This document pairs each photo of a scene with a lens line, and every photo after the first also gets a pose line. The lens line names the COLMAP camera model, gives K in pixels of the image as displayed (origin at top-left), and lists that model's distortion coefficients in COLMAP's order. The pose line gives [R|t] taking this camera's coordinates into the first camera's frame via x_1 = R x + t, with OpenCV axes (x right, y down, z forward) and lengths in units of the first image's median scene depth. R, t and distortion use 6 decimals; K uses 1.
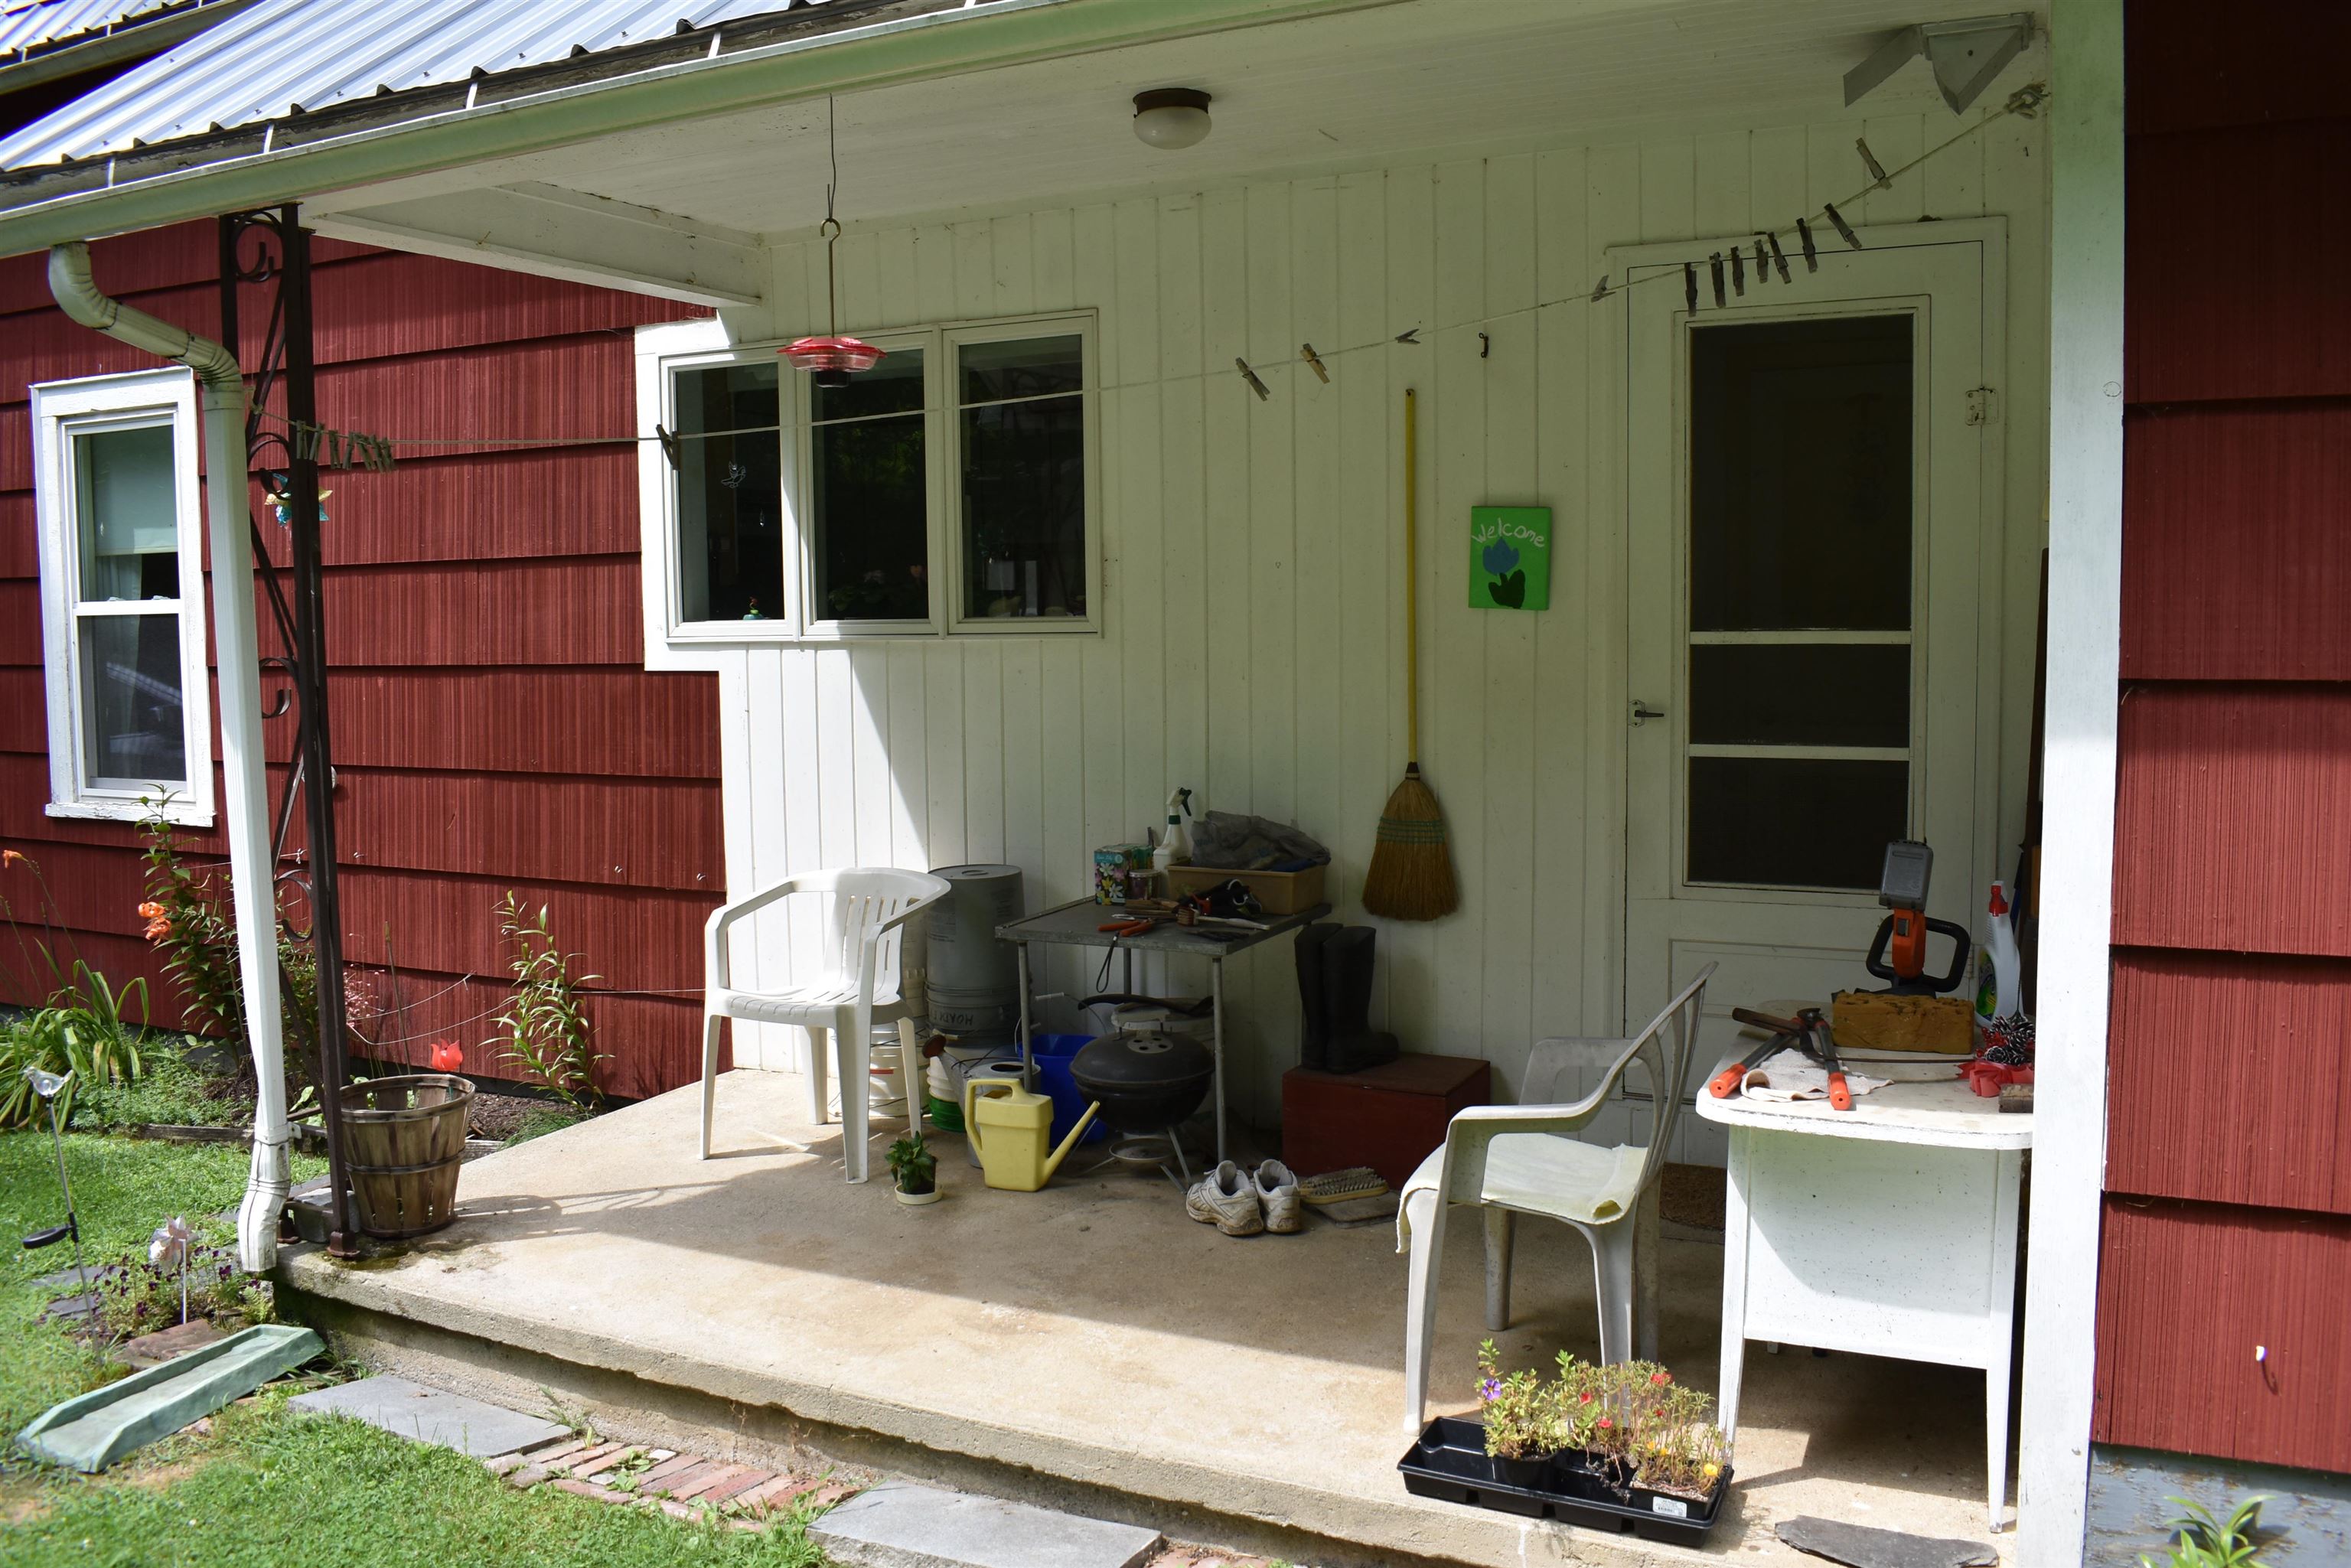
lens RADIAL K [[1830.8, 0, 1185.1], [0, 1830.8, 780.9], [0, 0, 1]] dist [-0.093194, 0.001729]
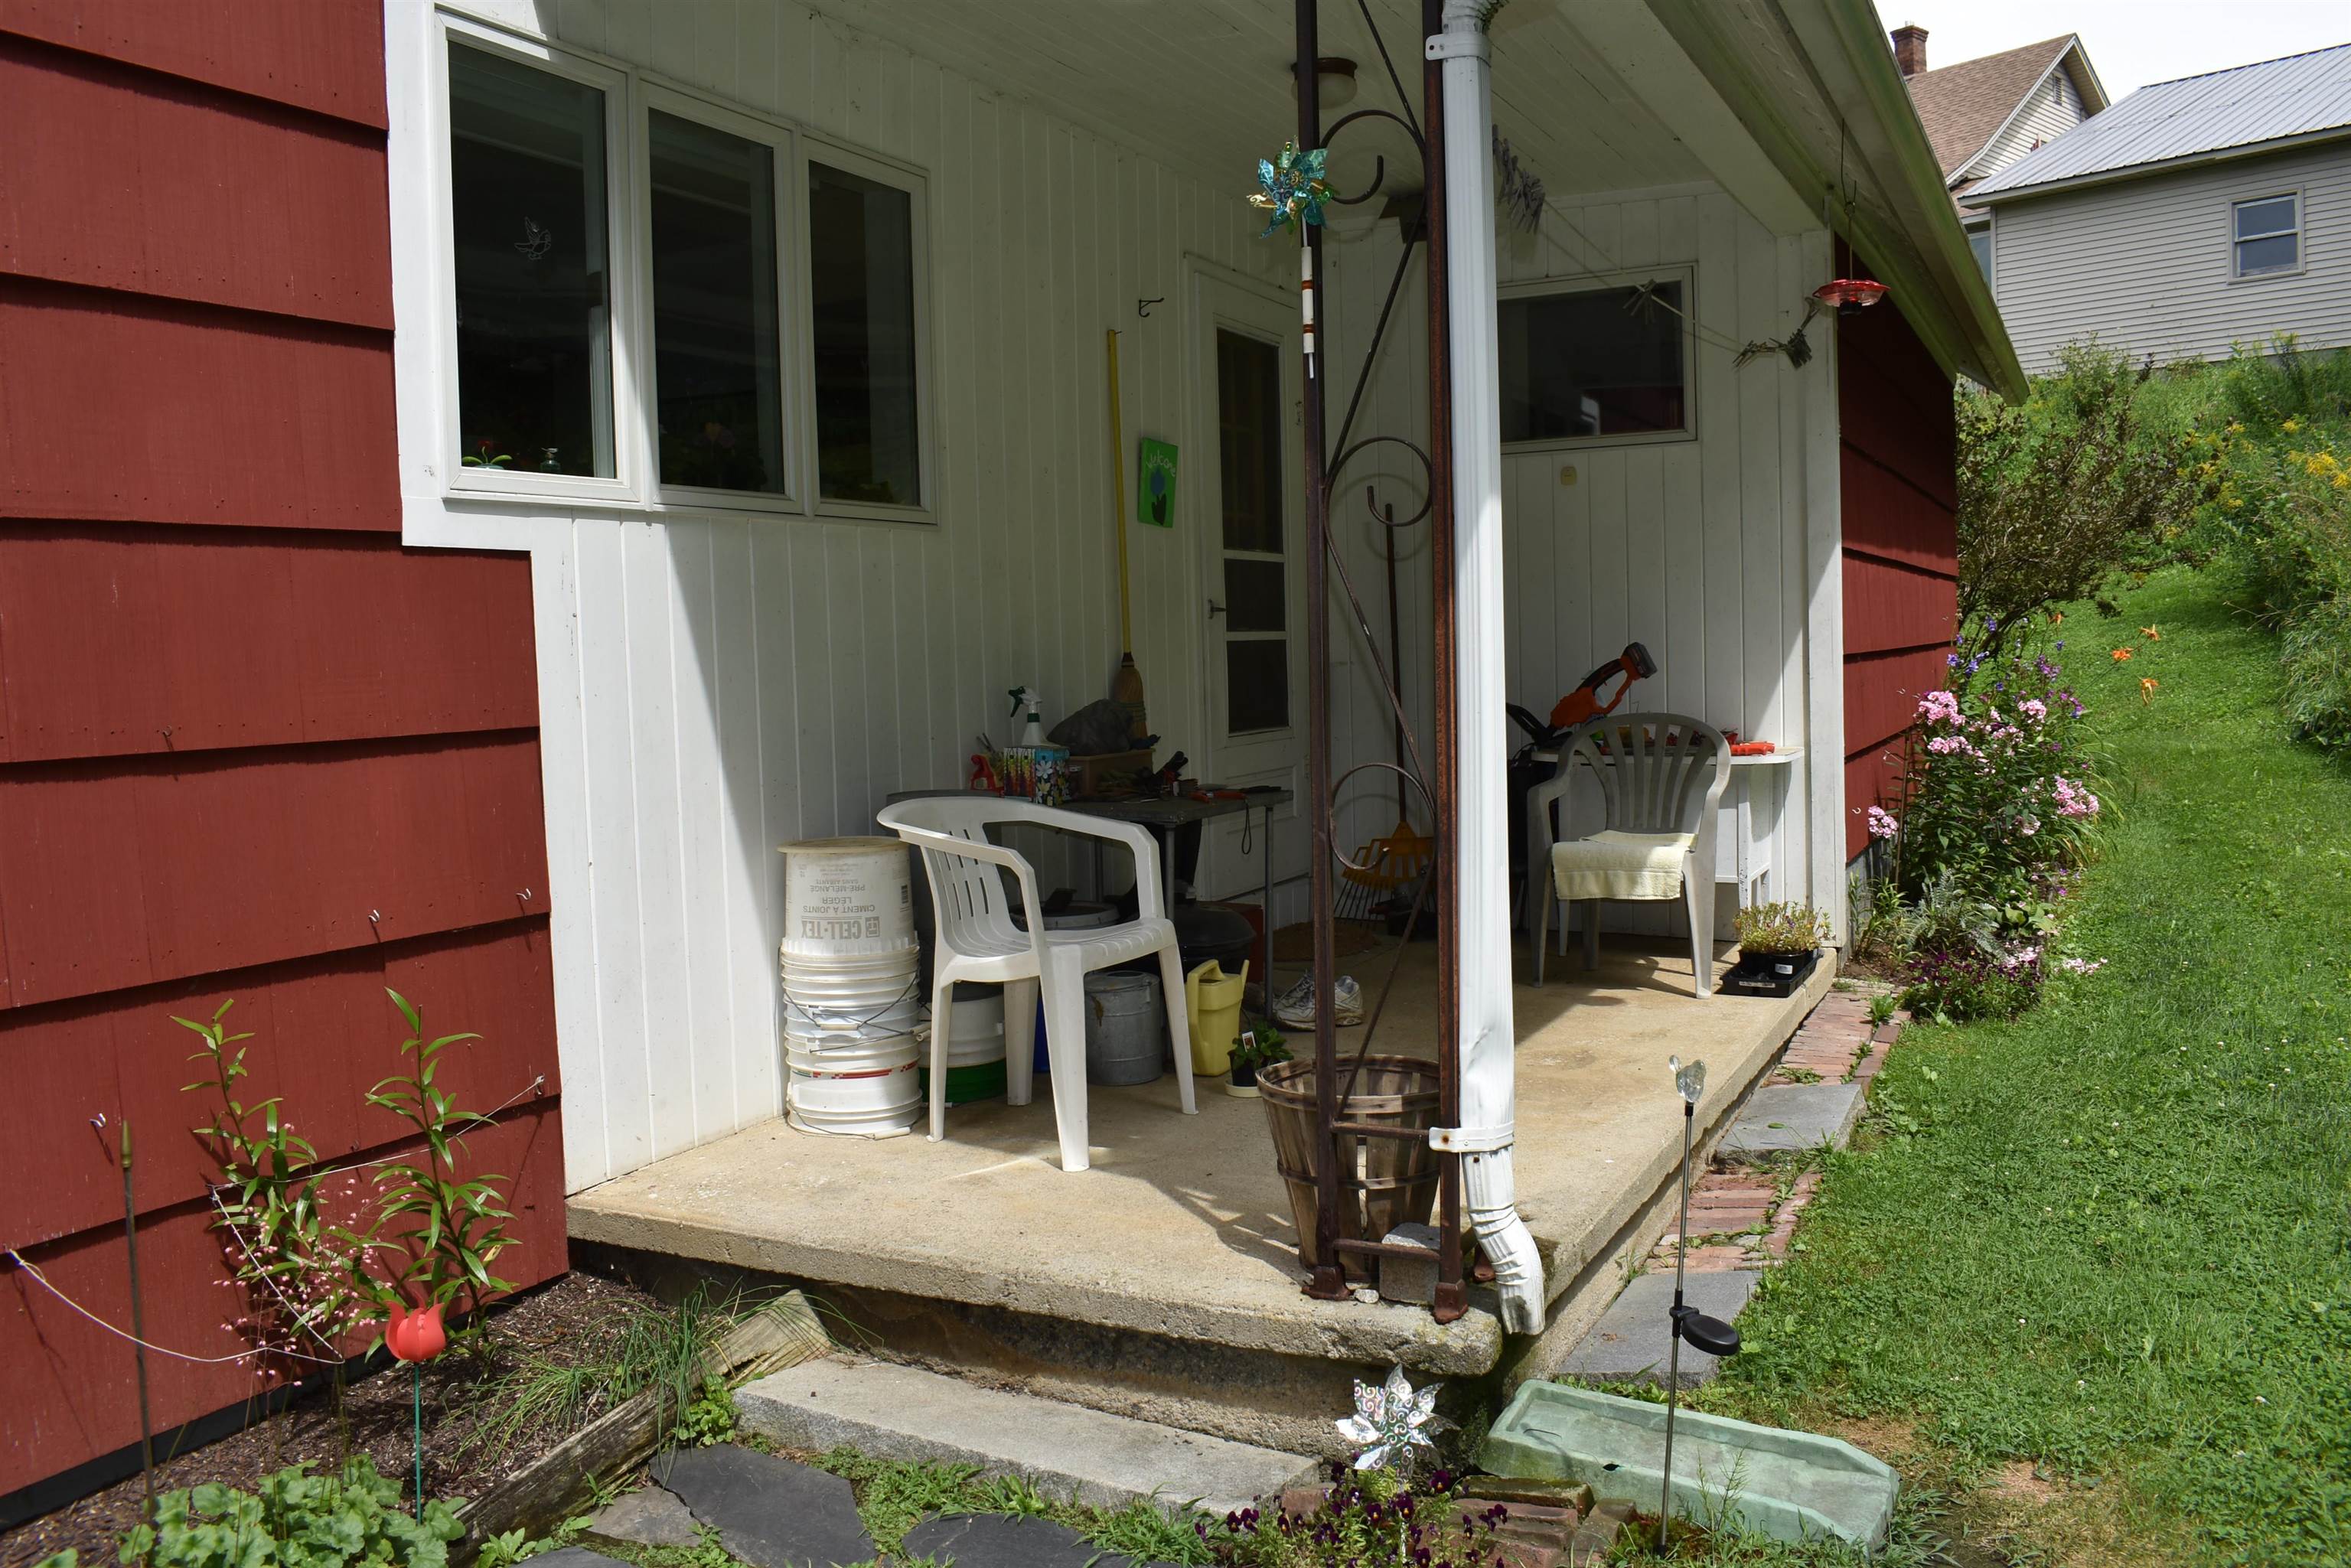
lens RADIAL K [[1830.8, 0, 1185.1], [0, 1830.8, 780.9], [0, 0, 1]] dist [-0.093194, 0.001729]
pose [[0.037098, -0.062276, 0.997369, -0.887362], [0.114824, 0.991712, 0.057652, 0.006463], [-0.992693, 0.112383, 0.043941, 0.789963]]
